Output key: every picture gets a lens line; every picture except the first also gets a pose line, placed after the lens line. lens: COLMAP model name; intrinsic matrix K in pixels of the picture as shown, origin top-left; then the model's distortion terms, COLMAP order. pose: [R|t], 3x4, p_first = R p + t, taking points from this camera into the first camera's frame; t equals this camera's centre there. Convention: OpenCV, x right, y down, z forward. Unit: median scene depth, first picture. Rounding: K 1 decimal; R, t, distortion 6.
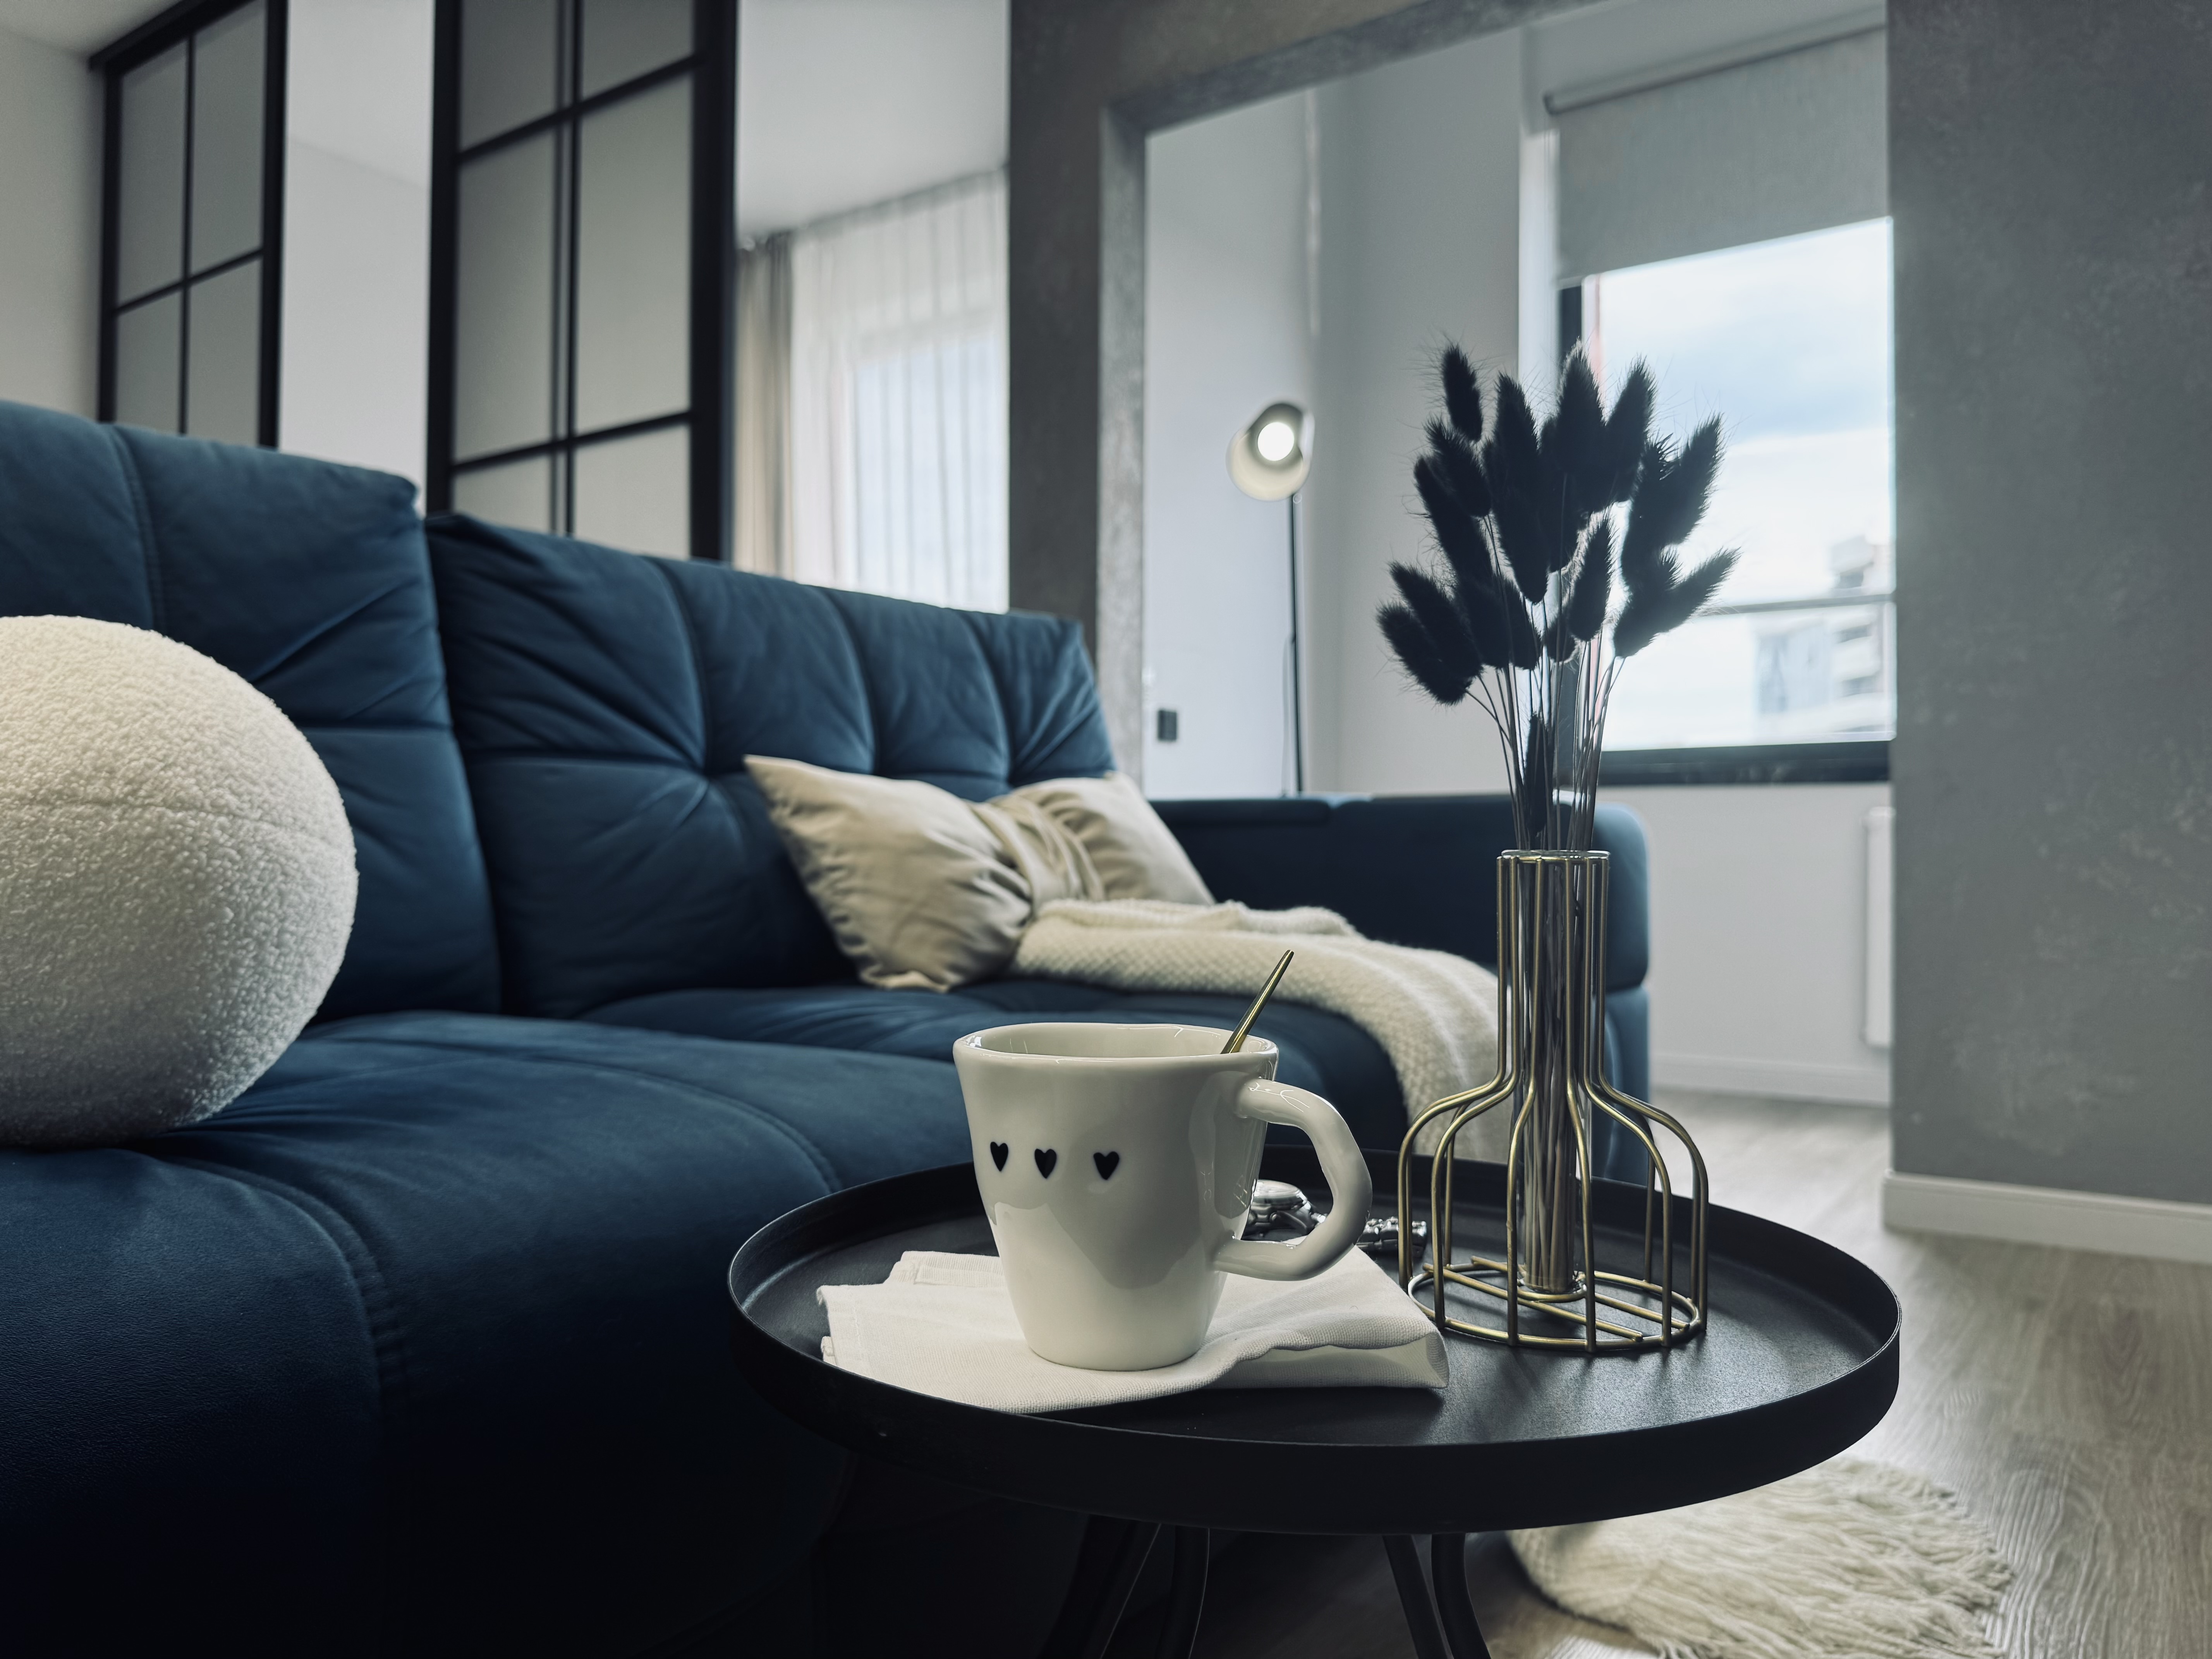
lens RADIAL K [[1606.3, 0, 1108.6], [0, 1606.3, 845.6], [0, 0, 1]] dist [0.028609, -0.044963]
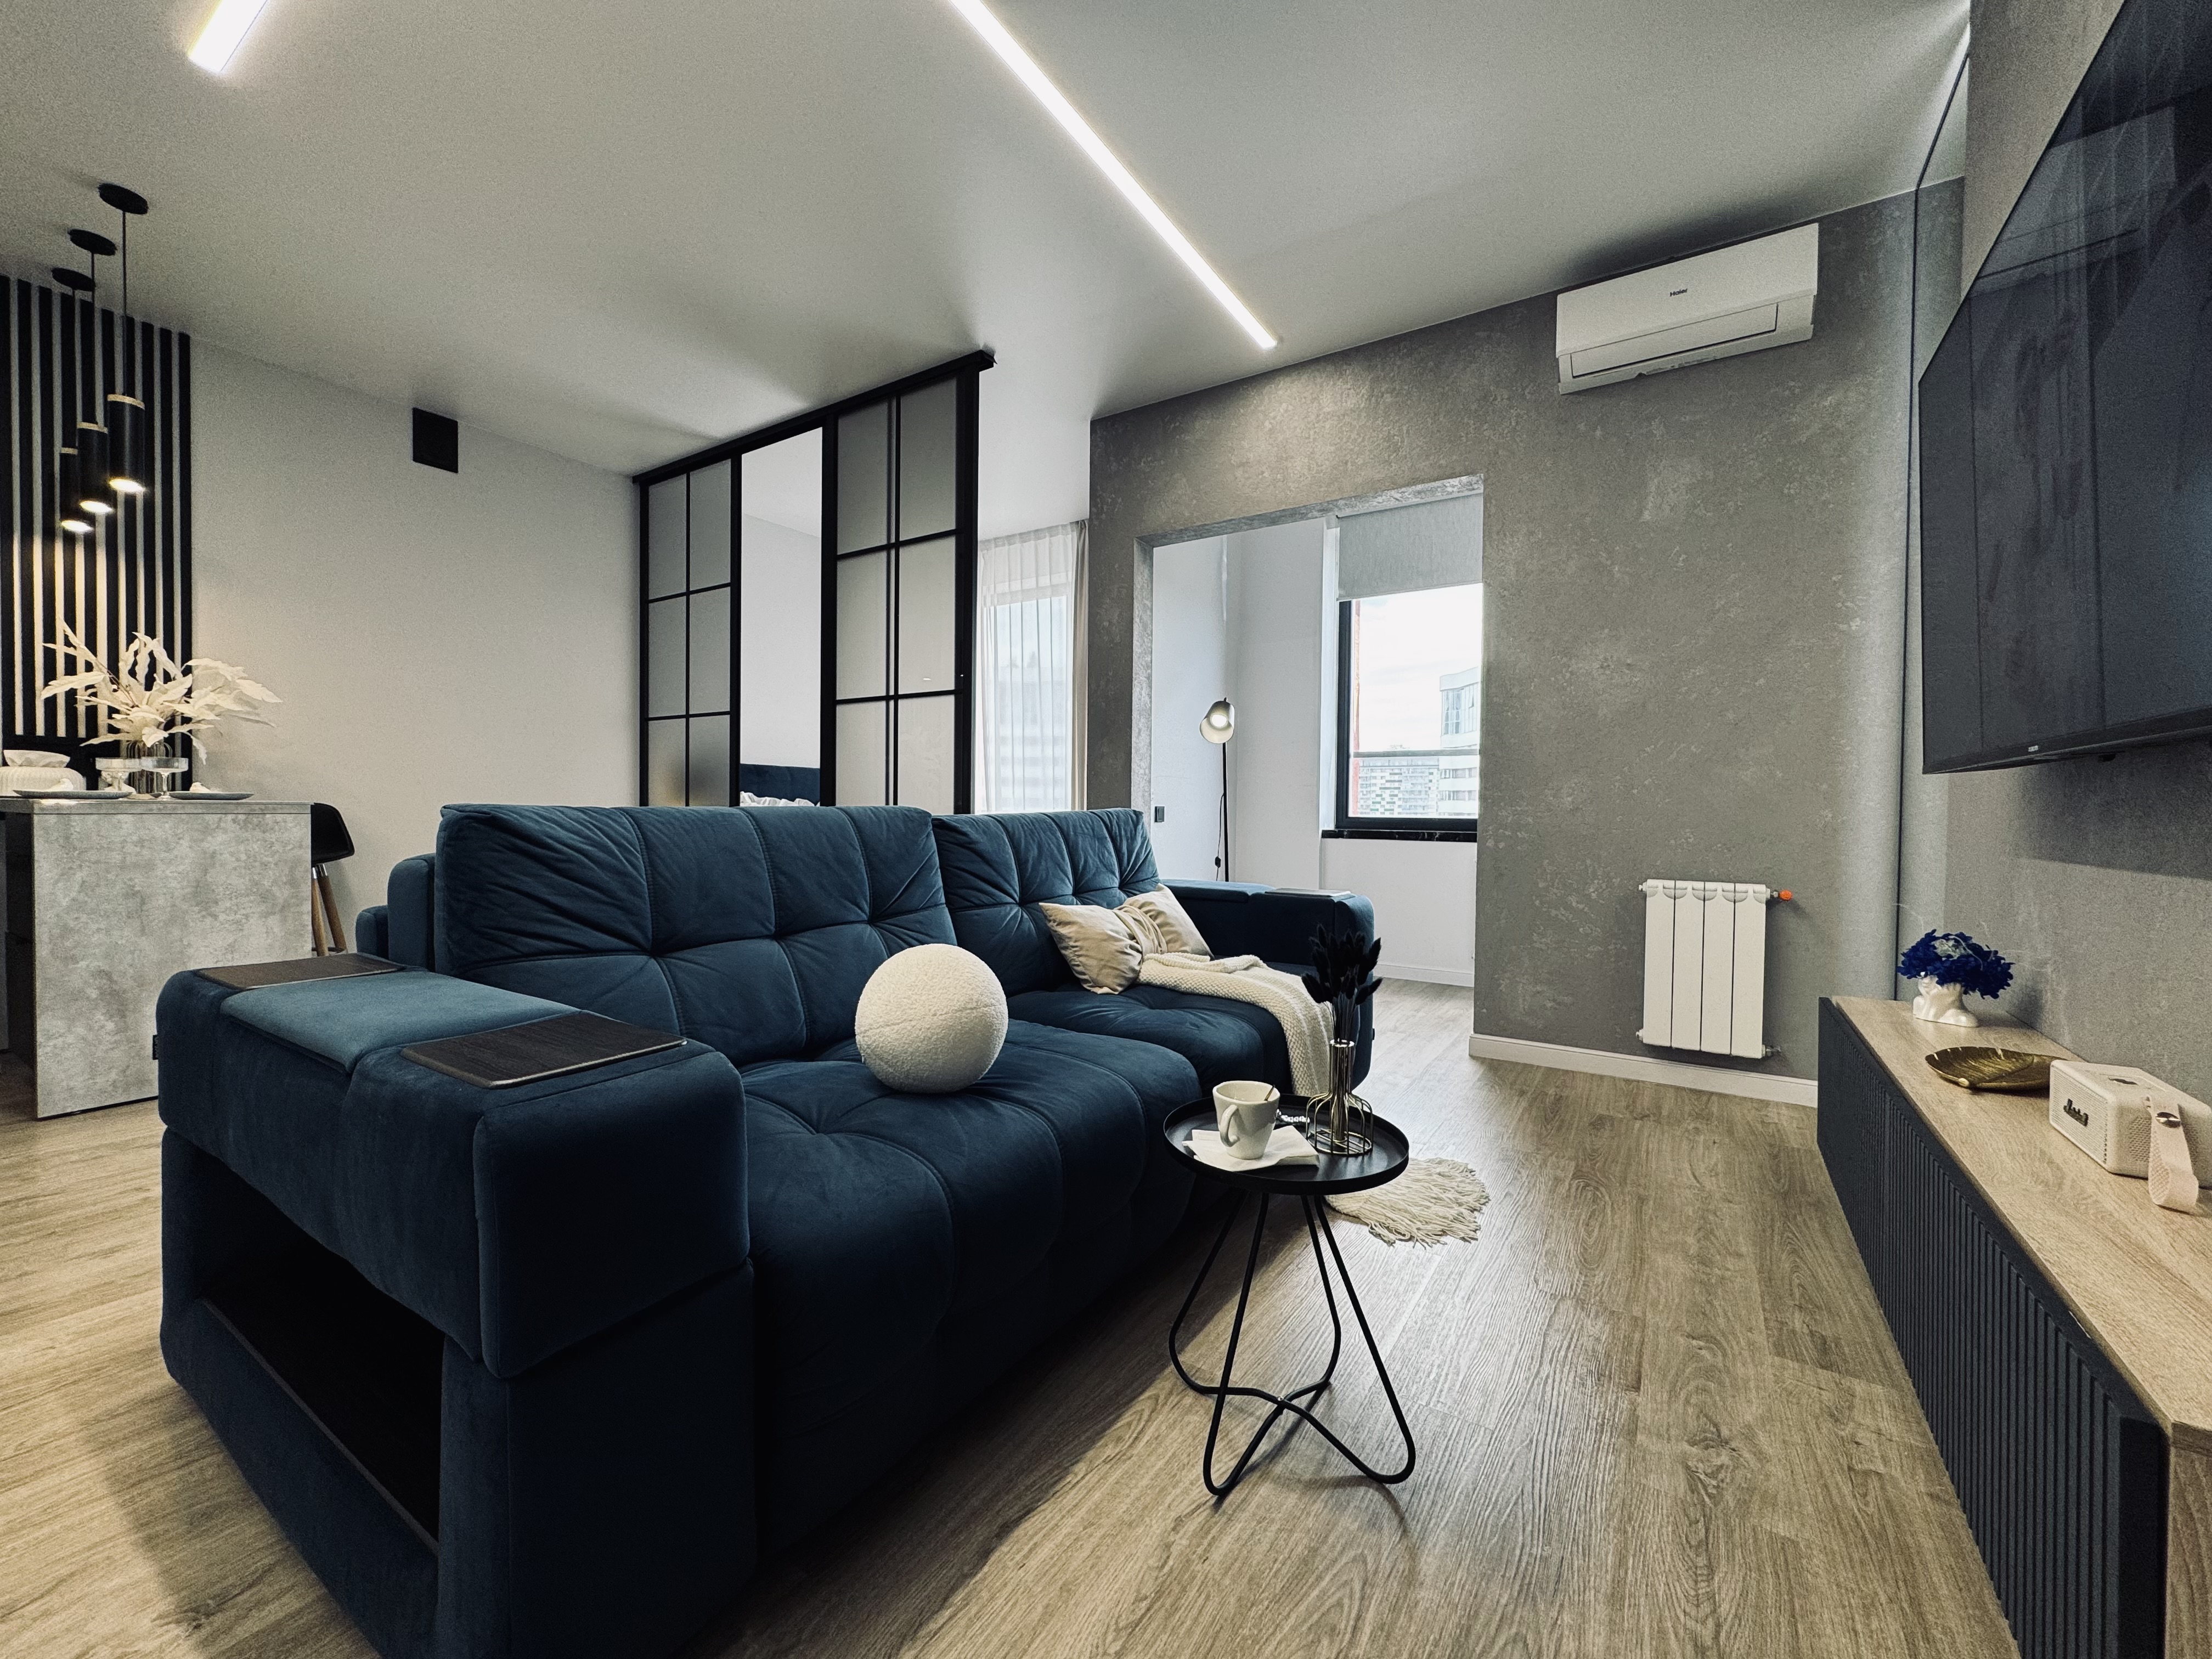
lens RADIAL K [[898.2, 0, 1100.6], [0, 898.2, 828.3], [0, 0, 1]] dist [-0.015110, 0.001654]
pose [[0.999850, 0.003807, 0.016872, -0.131375], [-0.004366, 0.999437, 0.033255, -0.202733], [-0.016736, -0.033324, 0.999304, -0.437615]]
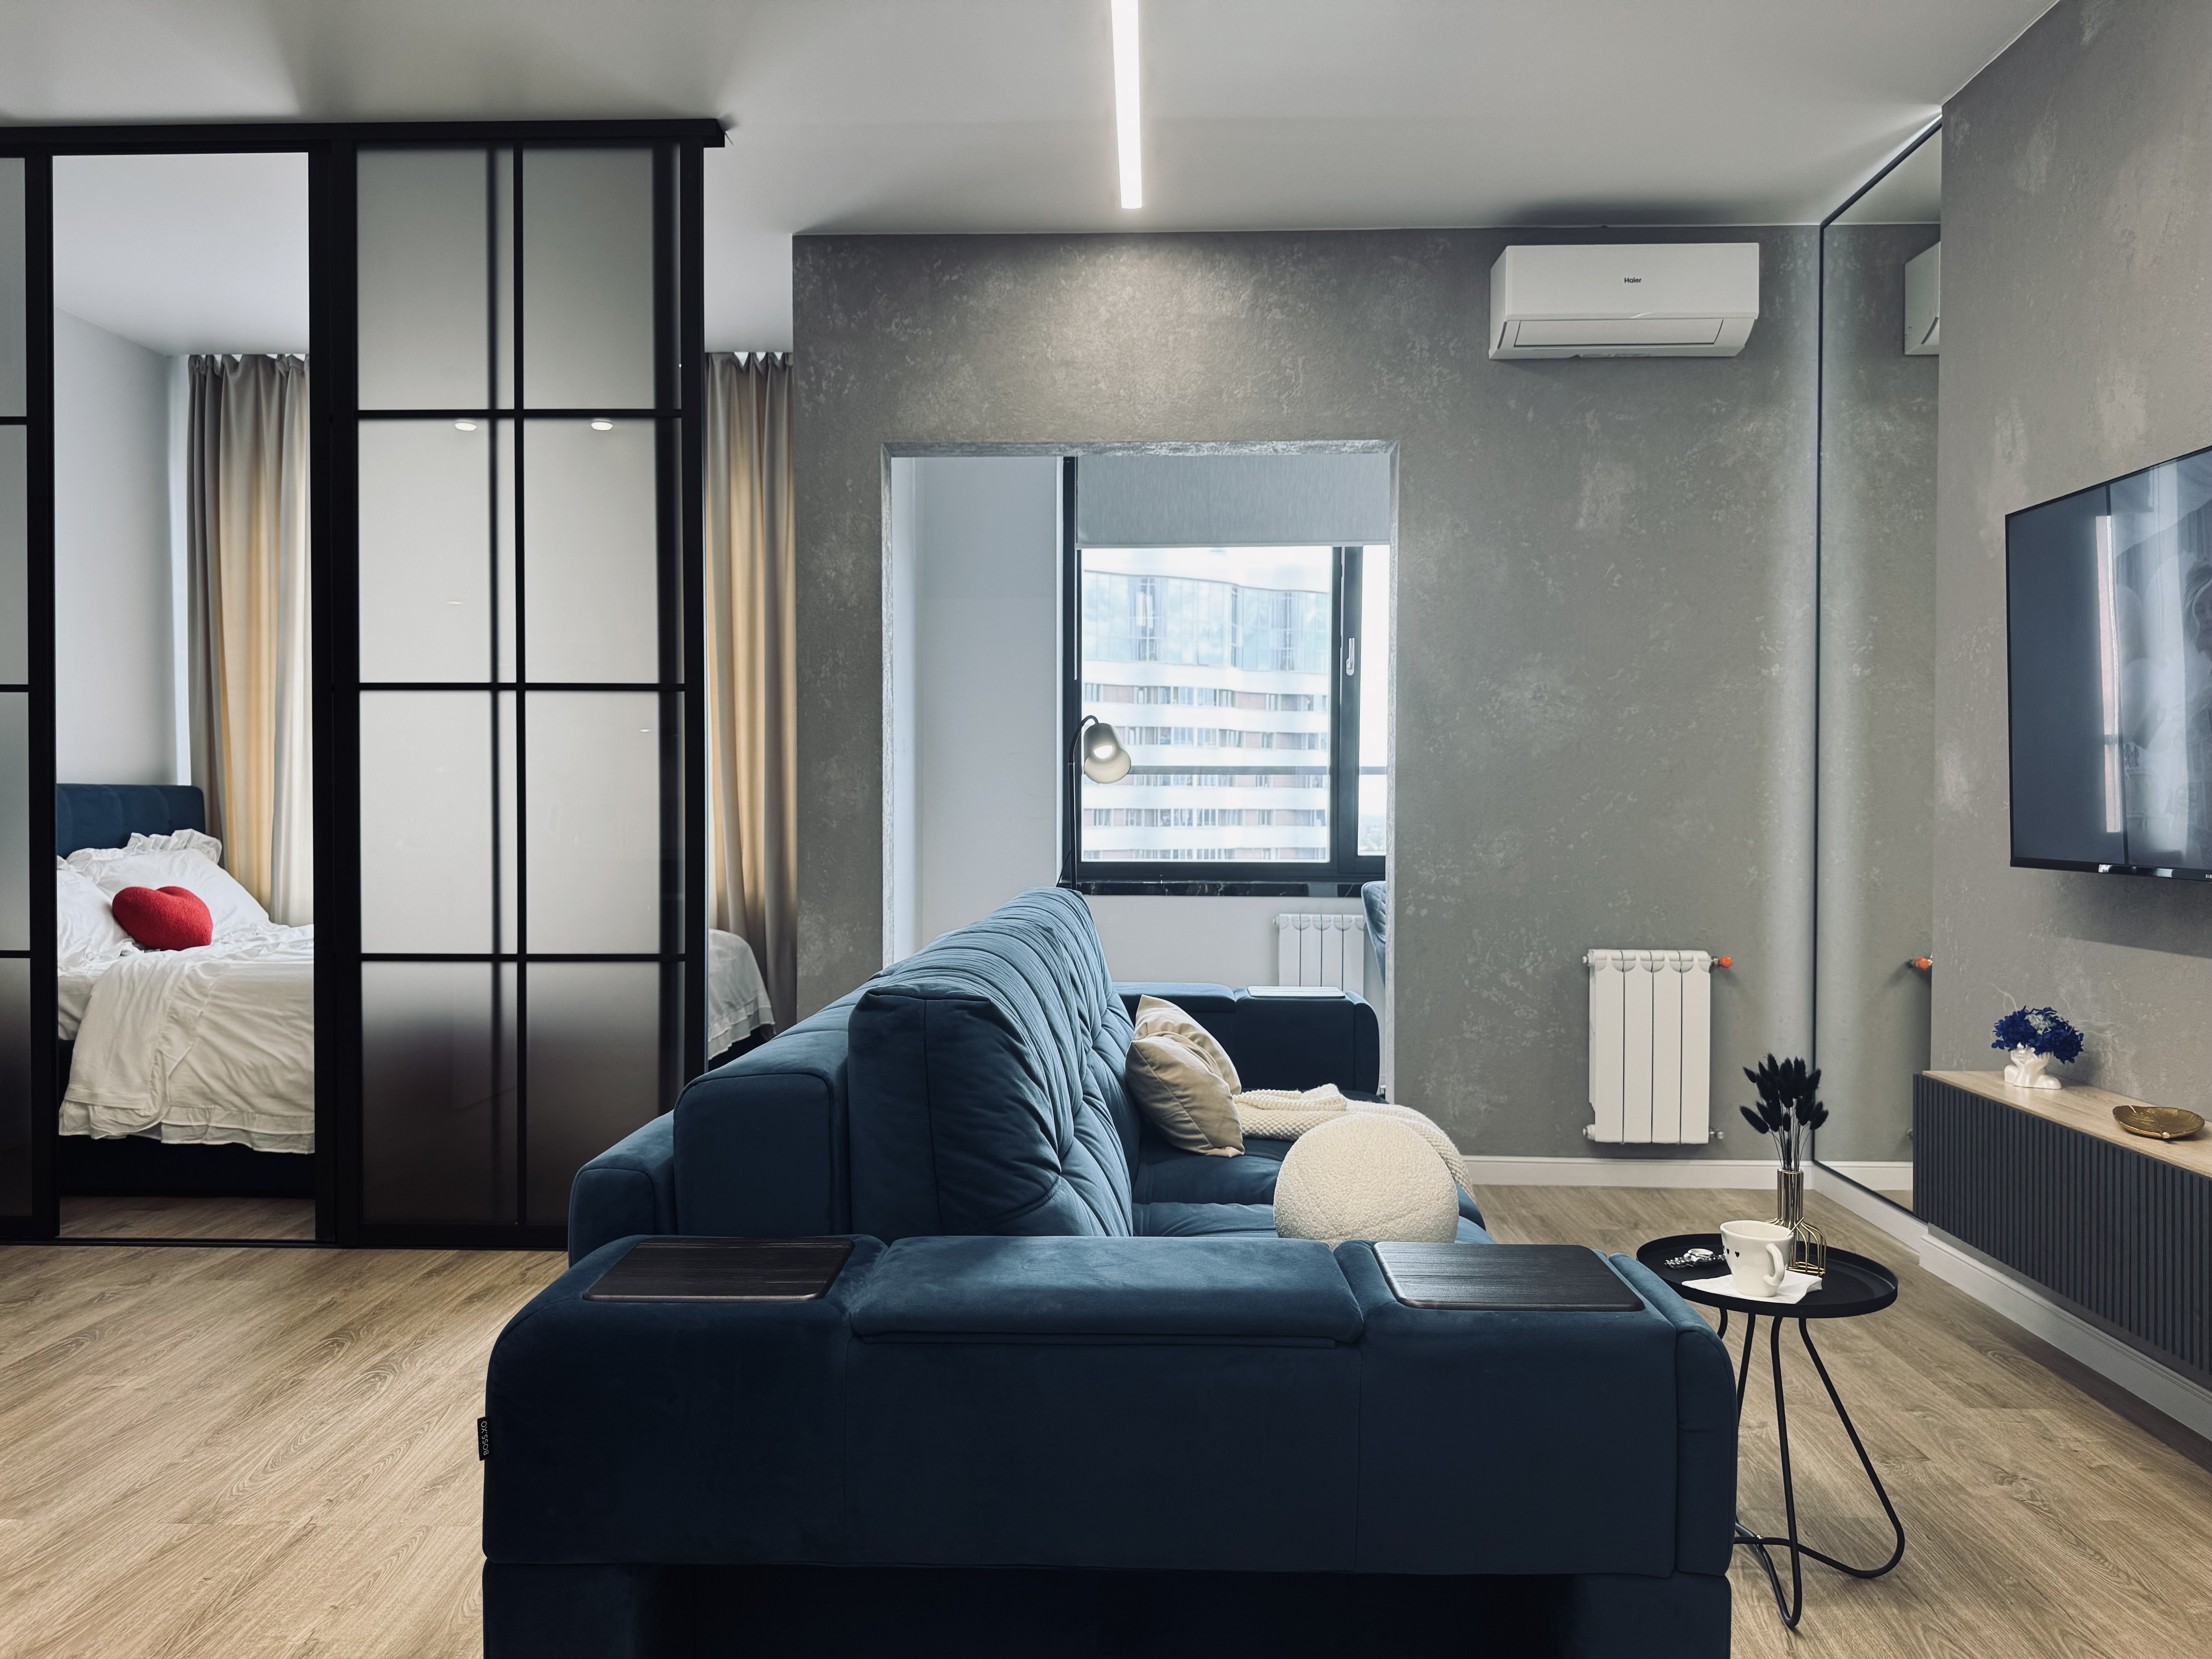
lens RADIAL K [[1606.3, 0, 1095.8], [0, 1606.3, 831.5], [0, 0, 1]] dist [0.028609, -0.044963]
pose [[0.836571, -0.014529, 0.547666, -1.169636], [-0.004525, 0.999431, 0.033426, -0.330041], [-0.547840, -0.030441, 0.836029, -0.509798]]
